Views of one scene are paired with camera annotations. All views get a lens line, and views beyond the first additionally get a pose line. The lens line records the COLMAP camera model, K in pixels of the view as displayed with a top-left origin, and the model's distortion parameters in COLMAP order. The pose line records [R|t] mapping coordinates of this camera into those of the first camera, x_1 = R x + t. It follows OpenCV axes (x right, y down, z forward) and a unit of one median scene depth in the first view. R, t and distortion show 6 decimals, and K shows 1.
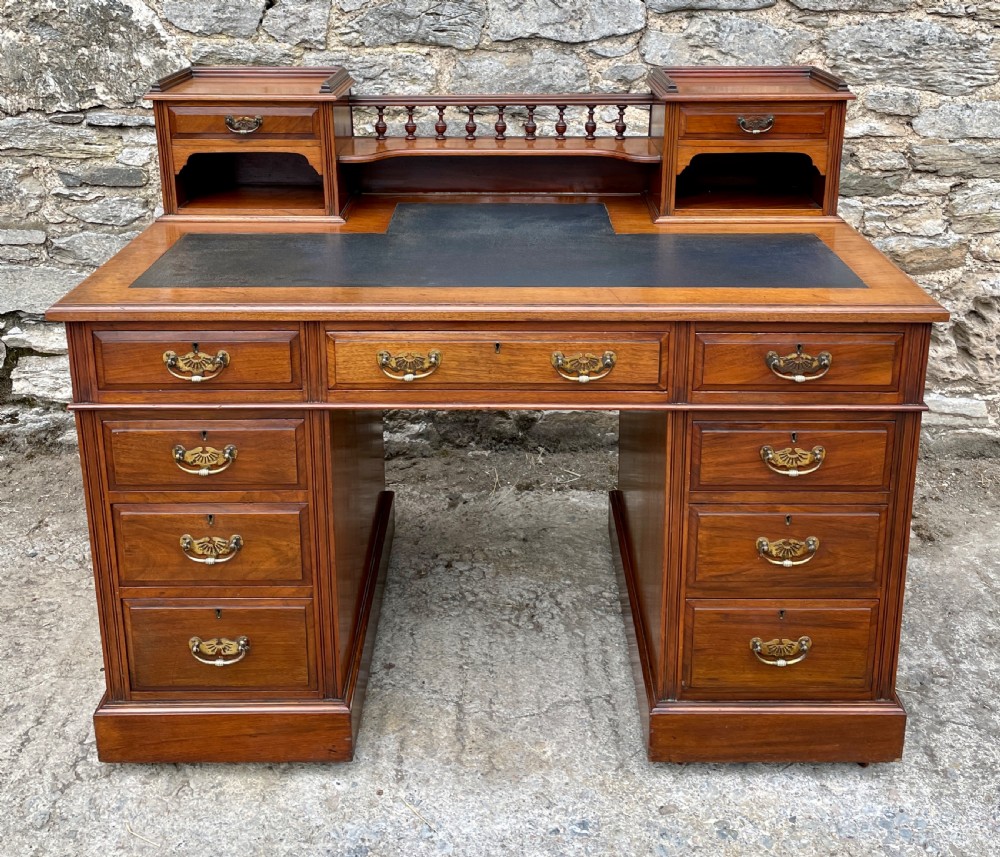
lens RADIAL K [[1104.3, 0, 511.3], [0, 1104.3, 253.1], [0, 0, 1]] dist [0.102782, -0.151430]
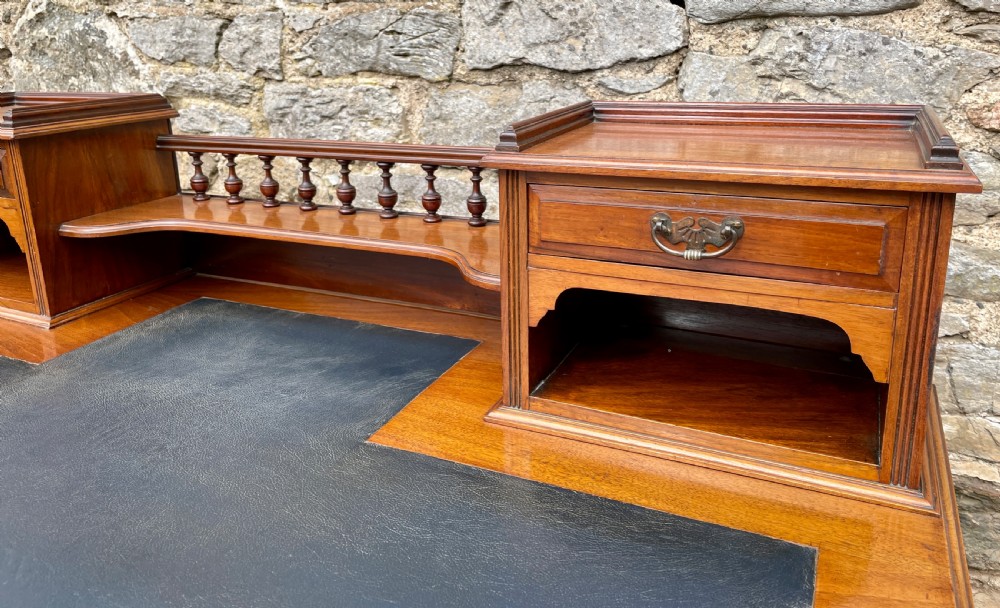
lens RADIAL K [[764.1, 0, 495.9], [0, 764.1, 225.3], [0, 0, 1]] dist [0.085859, -0.123427]
pose [[0.906297, 0.082390, -0.414532, 0.246612], [-0.096647, 0.995227, -0.013495, -0.099266], [0.411442, 0.052294, 0.909935, 0.648339]]
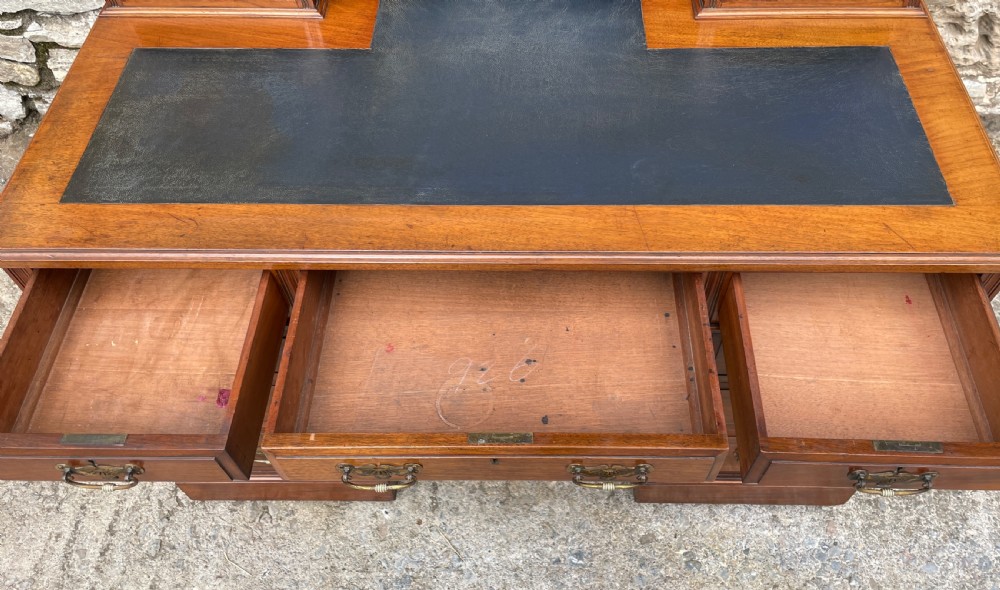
lens RADIAL K [[775.0, 0, 521.0], [0, 775.0, 298.8], [0, 0, 1]] dist [0.087145, -0.122558]
pose [[0.999732, 0.005357, -0.022522, 0.012718], [0.009680, 0.786984, 0.616897, -0.209737], [0.021029, -0.616950, 0.786722, 0.379663]]
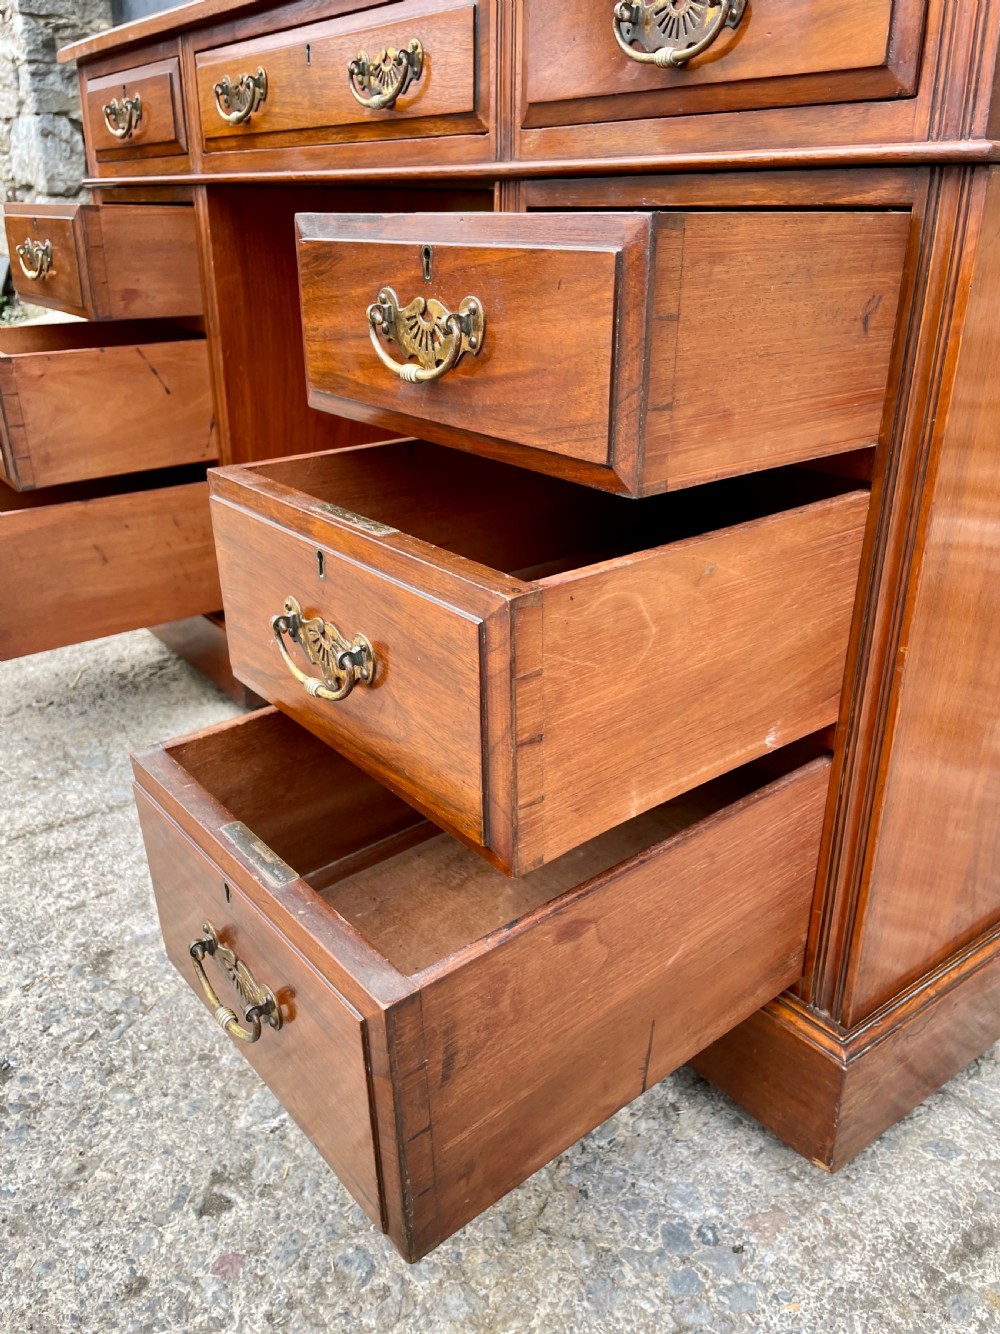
lens RADIAL K [[1033.6, 0, 500.0], [0, 1033.6, 667.0], [0, 0, 1]] dist [0.093092, -0.132026]
pose [[0.609375, 0.318887, -0.725929, 0.407664], [-0.232321, 0.947185, 0.221060, 0.181744], [0.758083, 0.033940, 0.651275, 0.540094]]
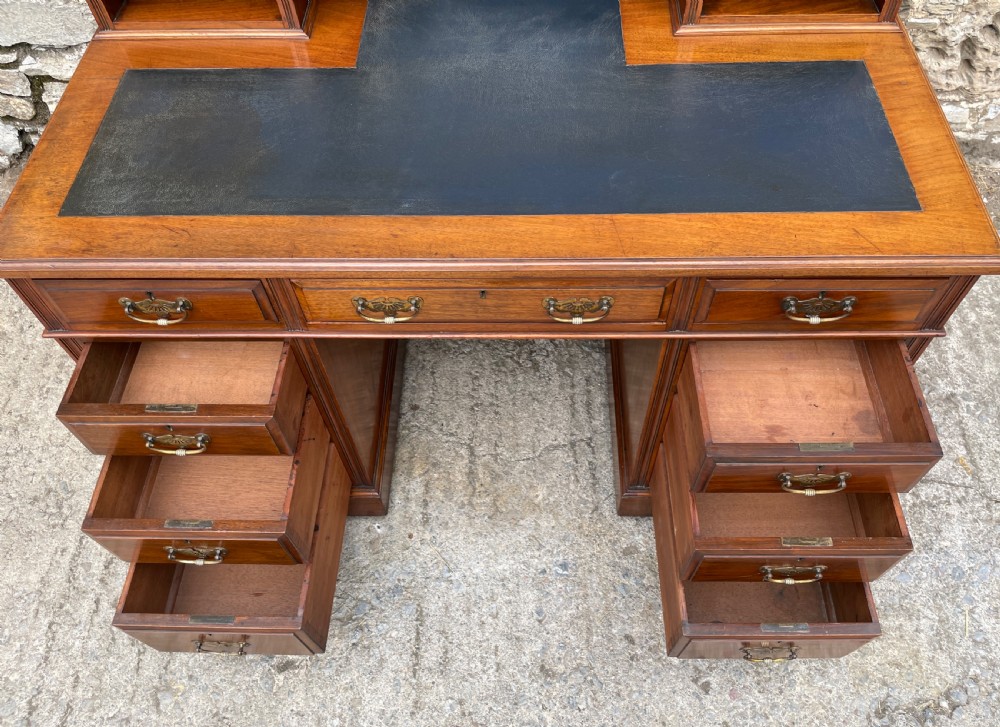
lens RADIAL K [[768.0, 0, 507.9], [0, 768.0, 369.6], [0, 0, 1]] dist [0.091030, -0.126004]
pose [[0.999509, 0.000343, -0.031332, 0.020406], [0.019853, 0.766688, 0.641712, -0.200093], [0.024242, -0.642019, 0.766305, 0.354436]]
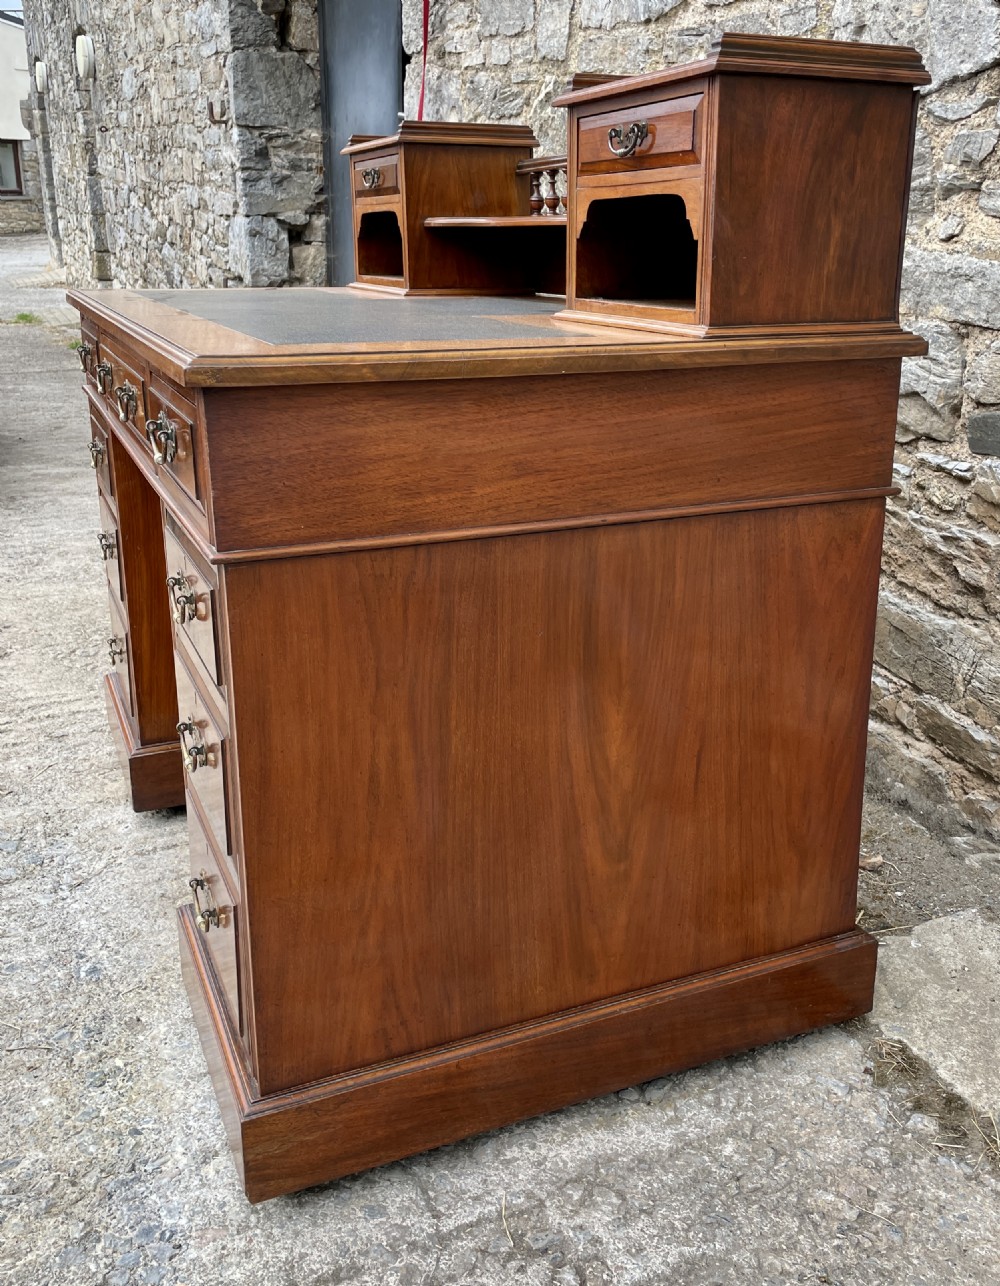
lens RADIAL K [[1221.9, 0, 561.5], [0, 1221.9, 607.8], [0, 0, 1]] dist [0.067564, -0.093786]
pose [[0.415719, 0.262993, -0.870639, 0.730063], [-0.262761, 0.951188, 0.161860, 0.015113], [0.870709, 0.161482, 0.464531, 0.658605]]
